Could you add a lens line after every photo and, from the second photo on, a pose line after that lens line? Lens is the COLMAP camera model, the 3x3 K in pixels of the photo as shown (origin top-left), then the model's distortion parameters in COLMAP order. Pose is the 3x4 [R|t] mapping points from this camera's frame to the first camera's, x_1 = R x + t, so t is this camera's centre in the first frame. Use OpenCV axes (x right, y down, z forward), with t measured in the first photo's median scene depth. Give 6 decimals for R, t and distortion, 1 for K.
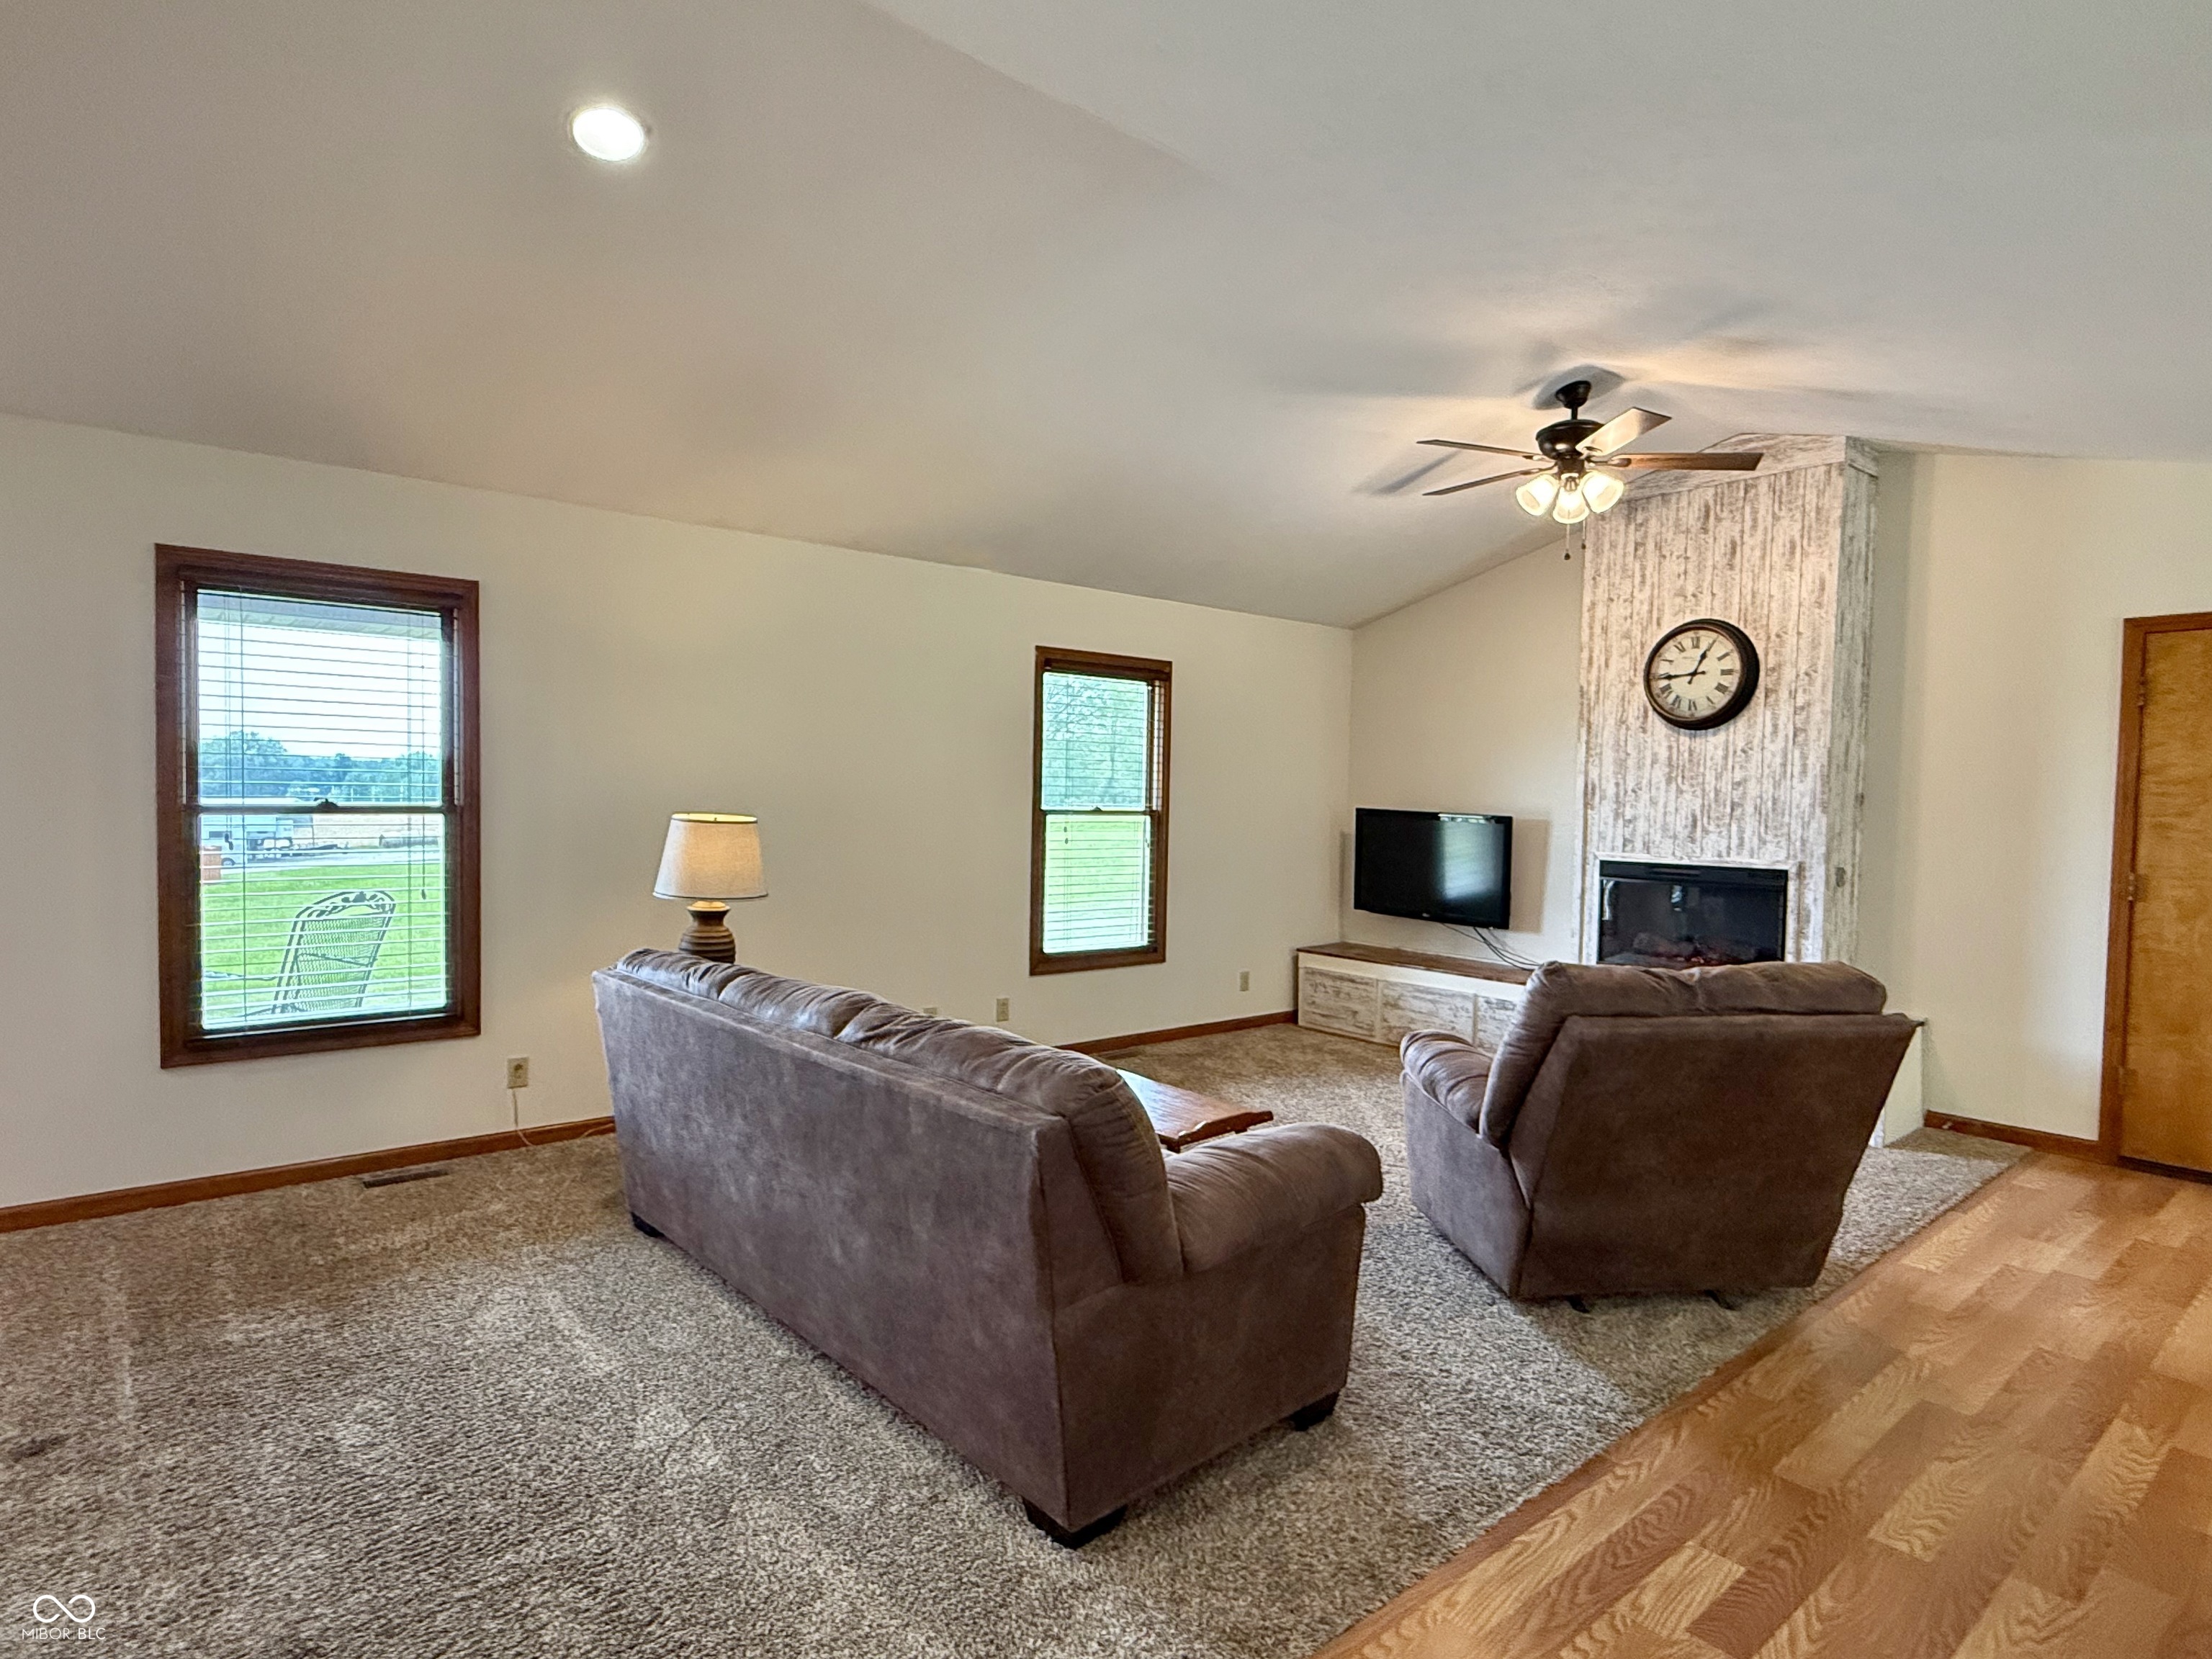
lens RADIAL K [[1173.9, 0, 1106.0], [0, 1173.9, 826.8], [0, 0, 1]] dist [0.007211, -0.000384]
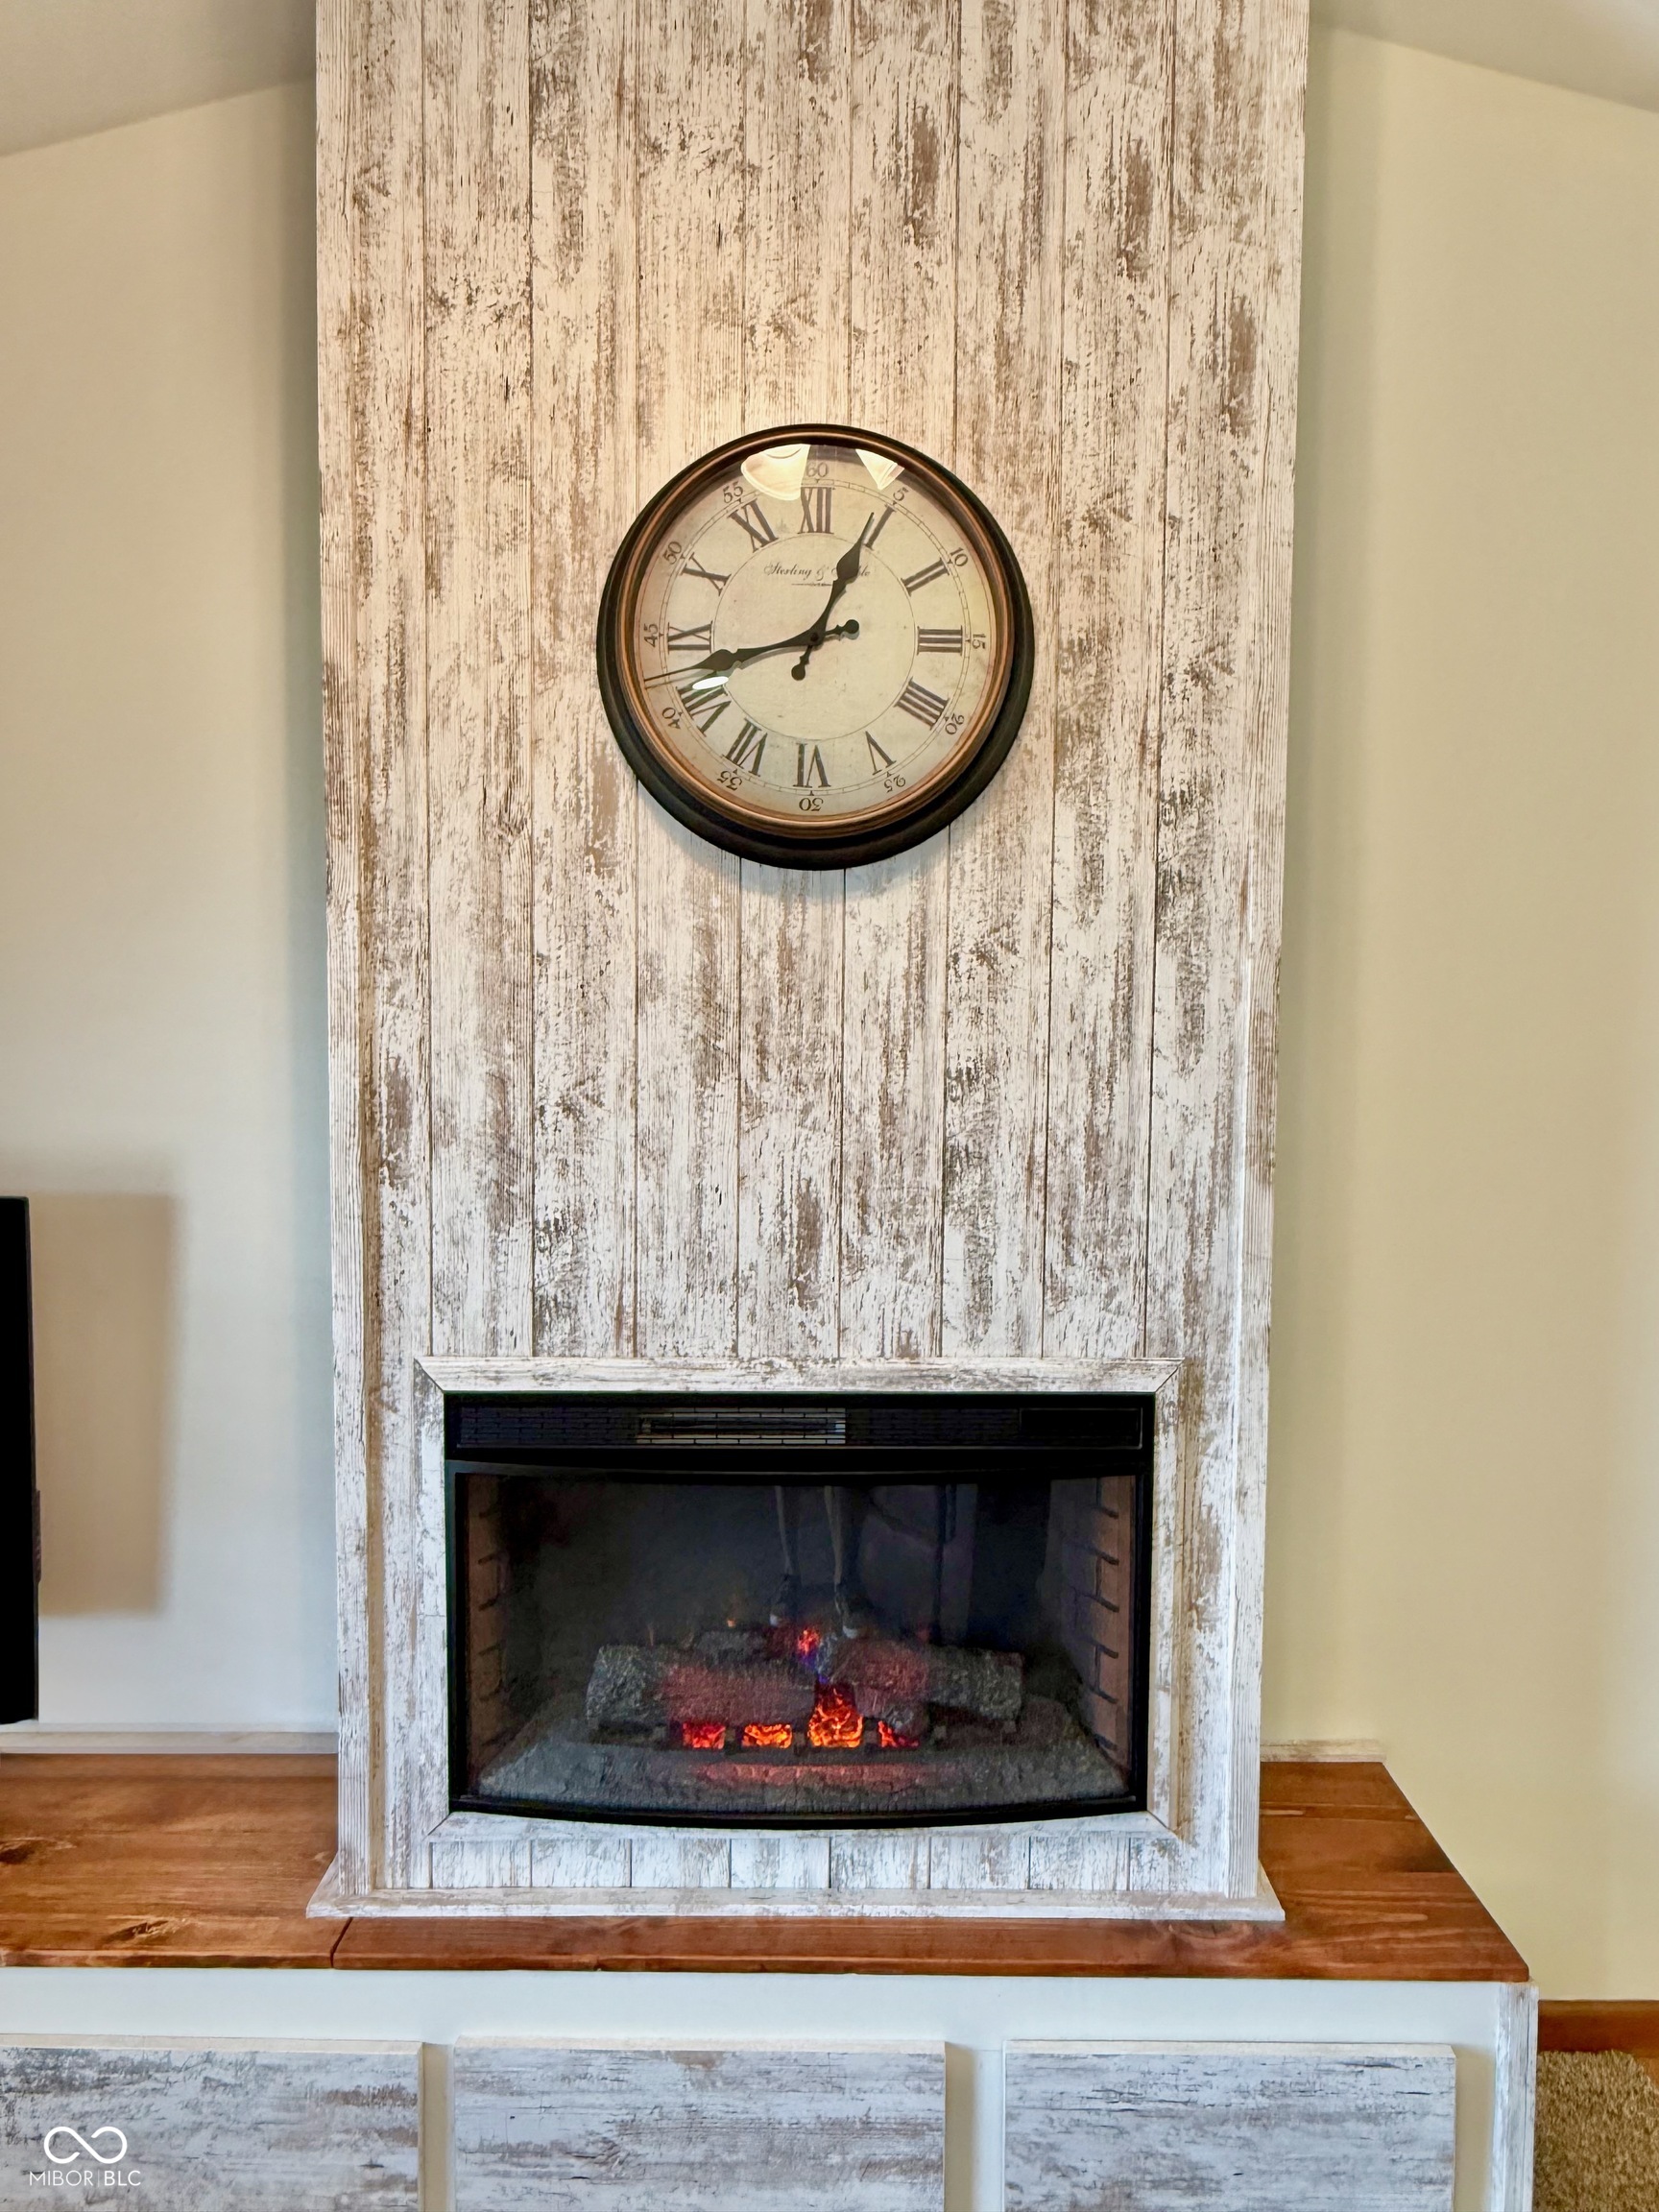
lens RADIAL K [[1489.0, 0, 830.1], [0, 1489.0, 1092.1], [0, 0, 1]] dist [0.000564, -0.000435]
pose [[0.641275, -0.065287, 0.764529, 0.253477], [0.028082, 0.997703, 0.061644, -0.053423], [-0.766797, -0.018062, 0.641635, 0.784328]]
